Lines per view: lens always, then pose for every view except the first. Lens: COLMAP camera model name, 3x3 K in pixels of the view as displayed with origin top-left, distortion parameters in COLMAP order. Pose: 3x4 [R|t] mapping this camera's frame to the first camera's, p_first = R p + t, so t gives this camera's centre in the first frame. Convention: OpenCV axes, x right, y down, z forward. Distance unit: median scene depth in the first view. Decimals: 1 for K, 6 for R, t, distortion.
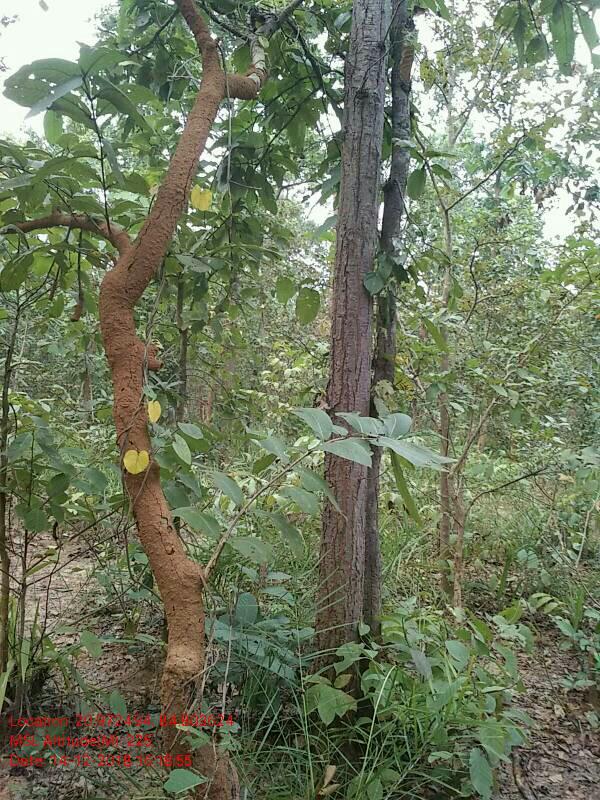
lens RADIAL K [[681.4, 0, 300.0], [0, 681.4, 400.0], [0, 0, 1]] dist [-0.001653, -0.002109]
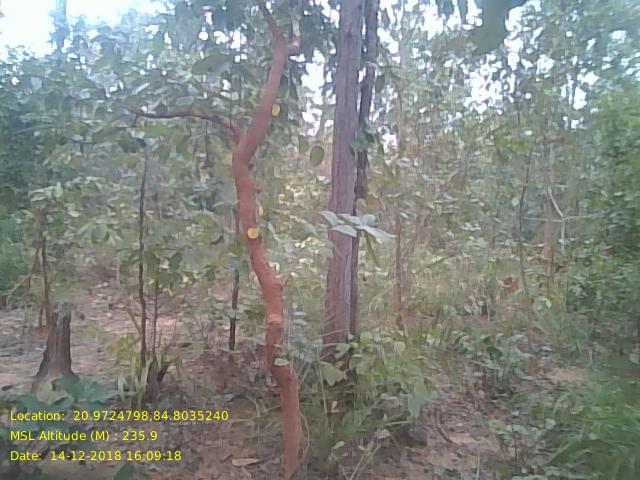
lens RADIAL K [[536.6, 0, 320.0], [0, 536.6, 240.0], [0, 0, 1]] dist [0.118567, -0.156502]
pose [[0.998618, -0.007962, 0.051951, -0.054818], [0.005830, 0.999140, 0.041052, 0.019709], [-0.052233, -0.040693, 0.997805, -0.380646]]
